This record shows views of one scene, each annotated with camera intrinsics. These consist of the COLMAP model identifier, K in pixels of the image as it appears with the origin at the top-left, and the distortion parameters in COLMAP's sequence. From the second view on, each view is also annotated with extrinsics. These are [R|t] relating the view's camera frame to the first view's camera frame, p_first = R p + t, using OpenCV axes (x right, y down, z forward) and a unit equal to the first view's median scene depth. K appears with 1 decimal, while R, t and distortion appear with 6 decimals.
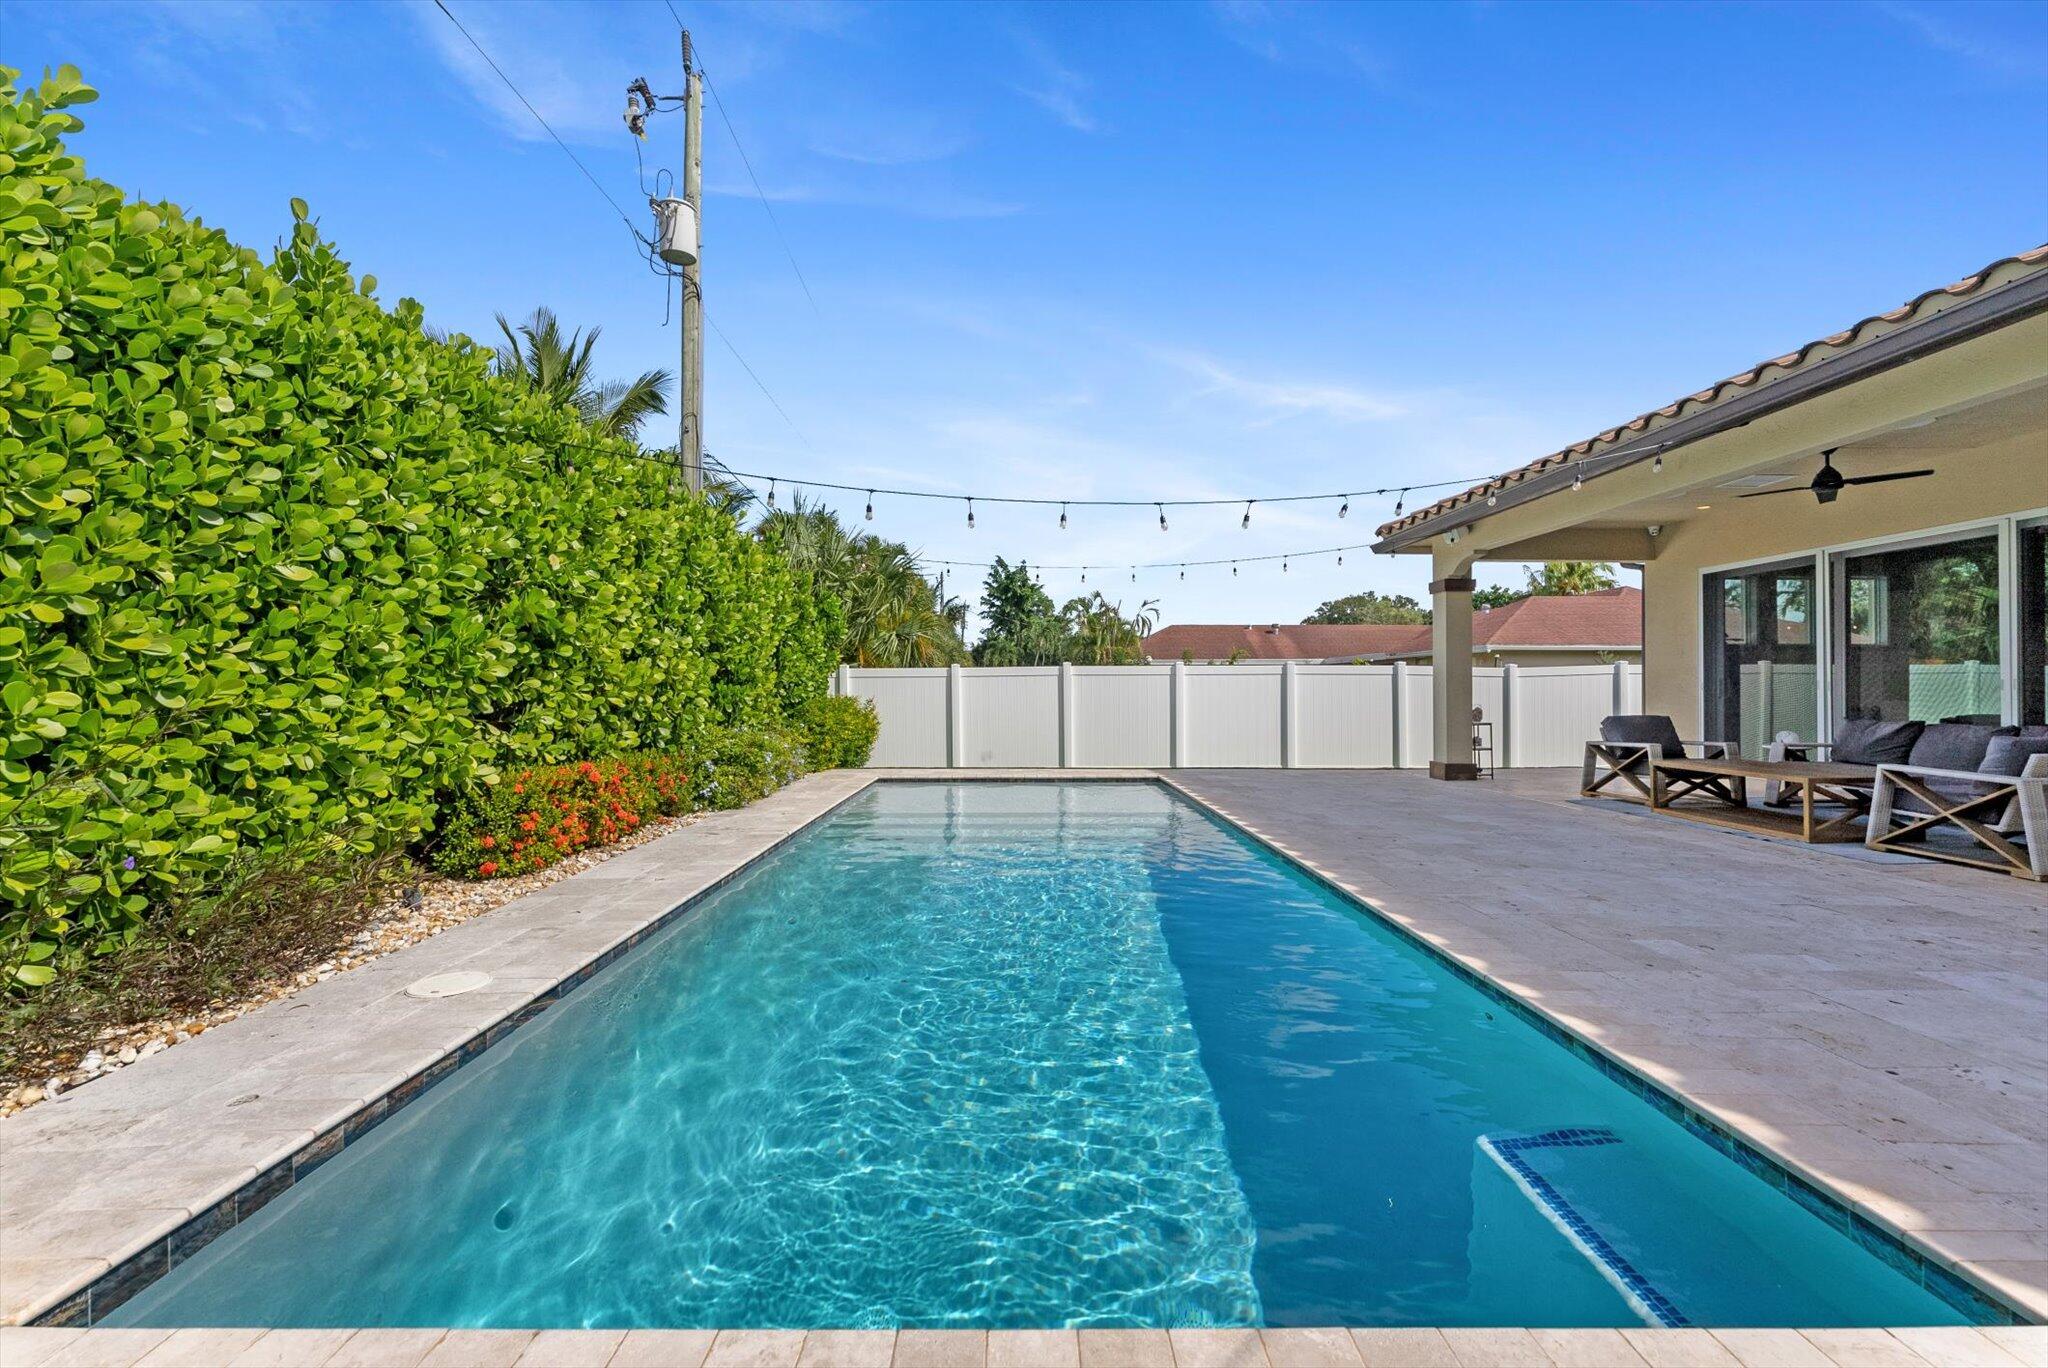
lens RADIAL K [[820.3, 0, 1028.5], [0, 820.3, 685.3], [0, 0, 1]] dist [0.000011, 0.000072]
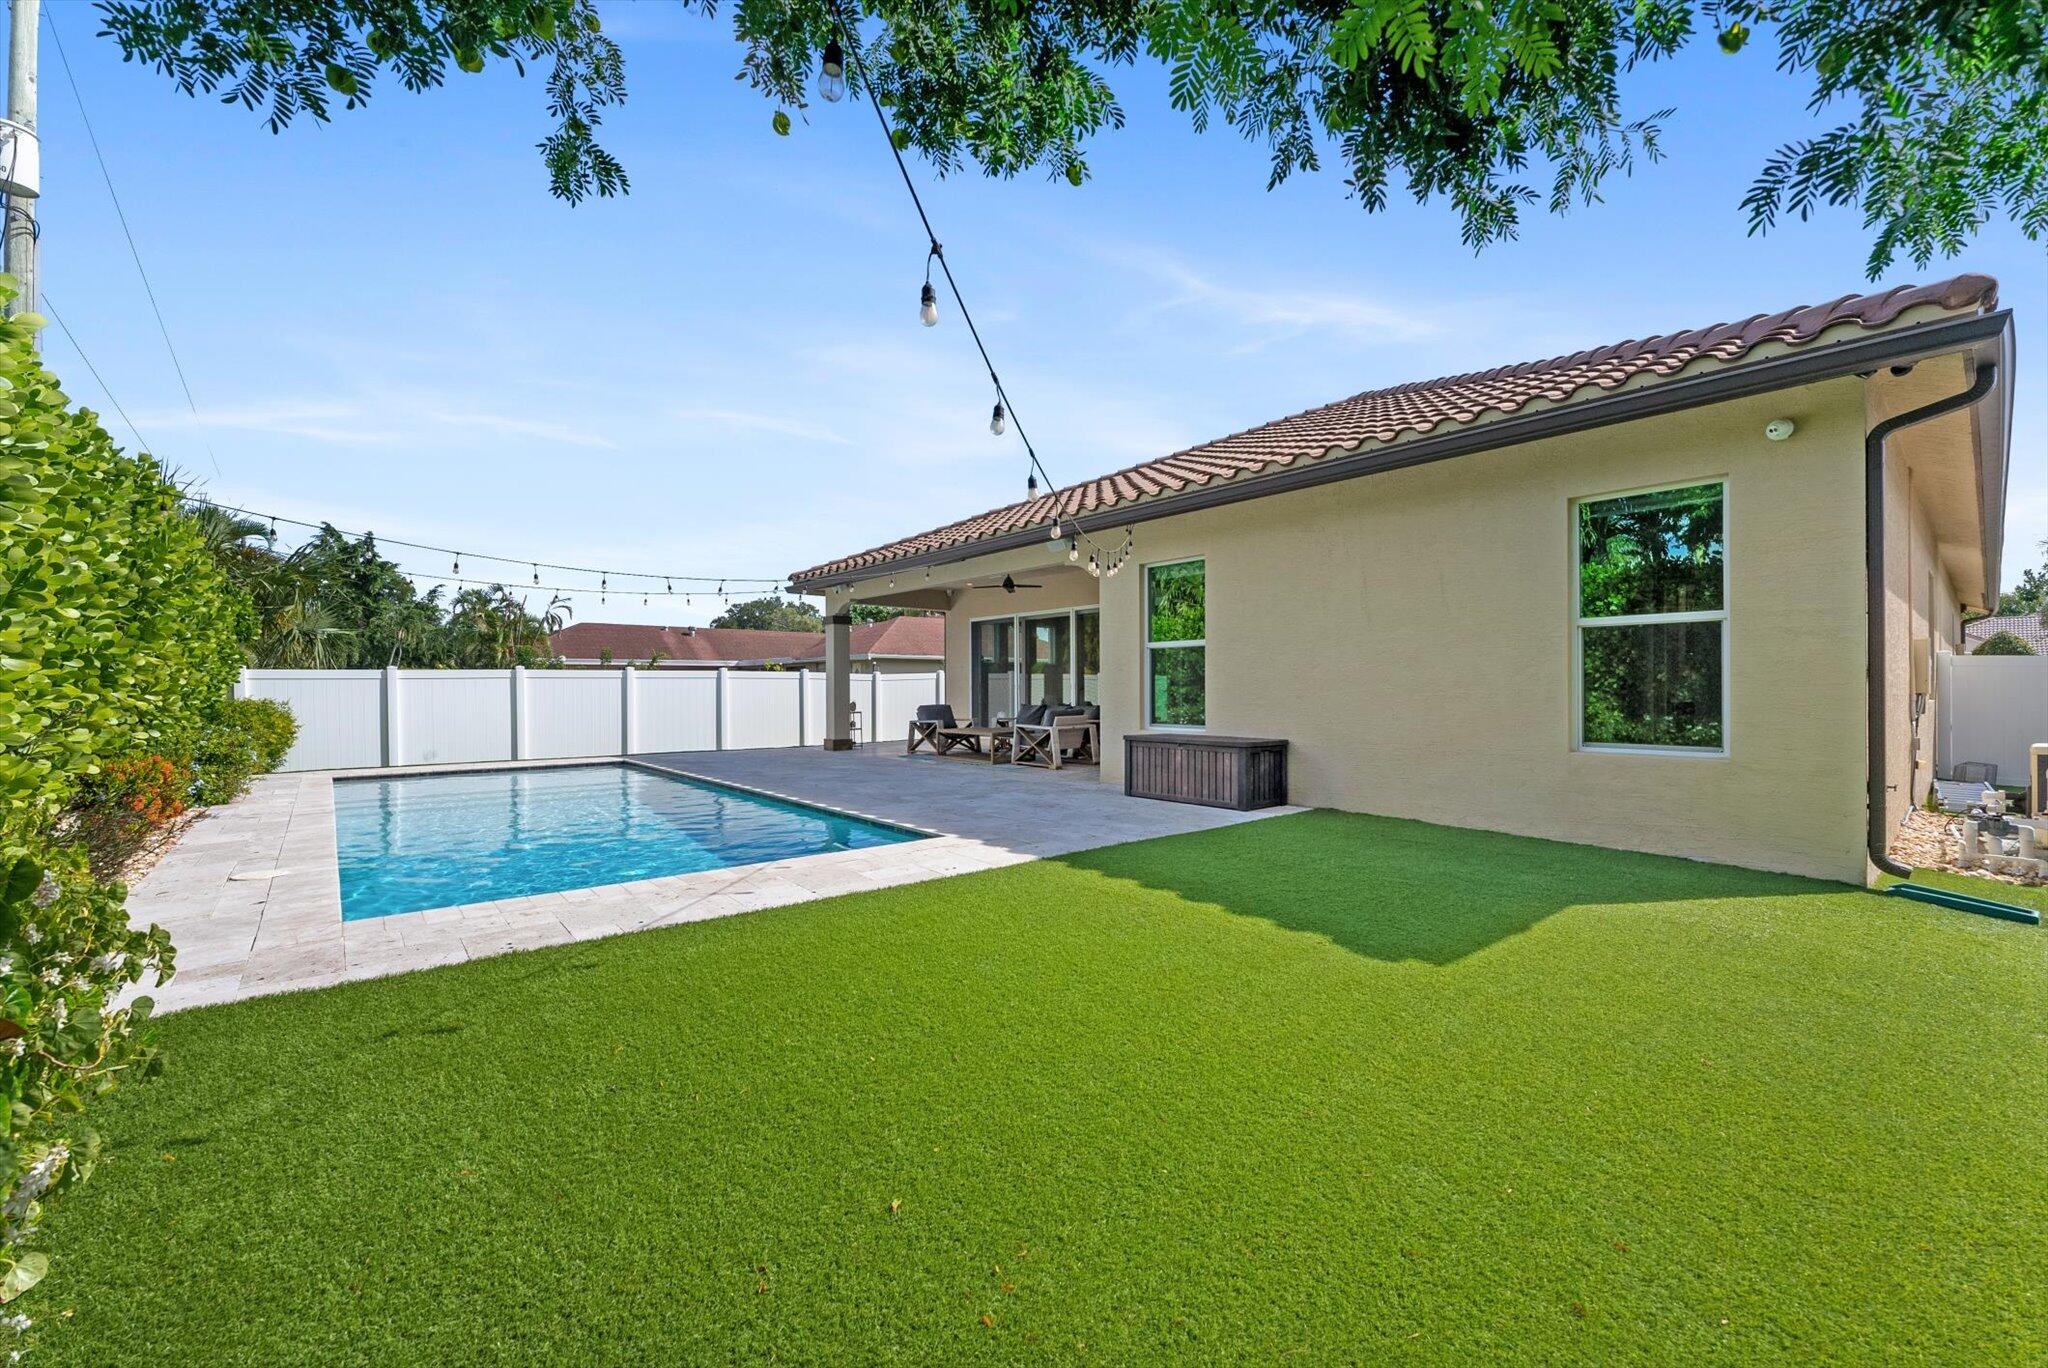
lens RADIAL K [[903.4, 0, 1042.5], [0, 903.4, 687.3], [0, 0, 1]] dist [0.000339, 0.000078]
pose [[0.774366, -0.001872, 0.632736, -0.217078], [-0.000955, 0.999991, 0.004127, -0.006080], [-0.632738, -0.003801, 0.774357, -0.470121]]
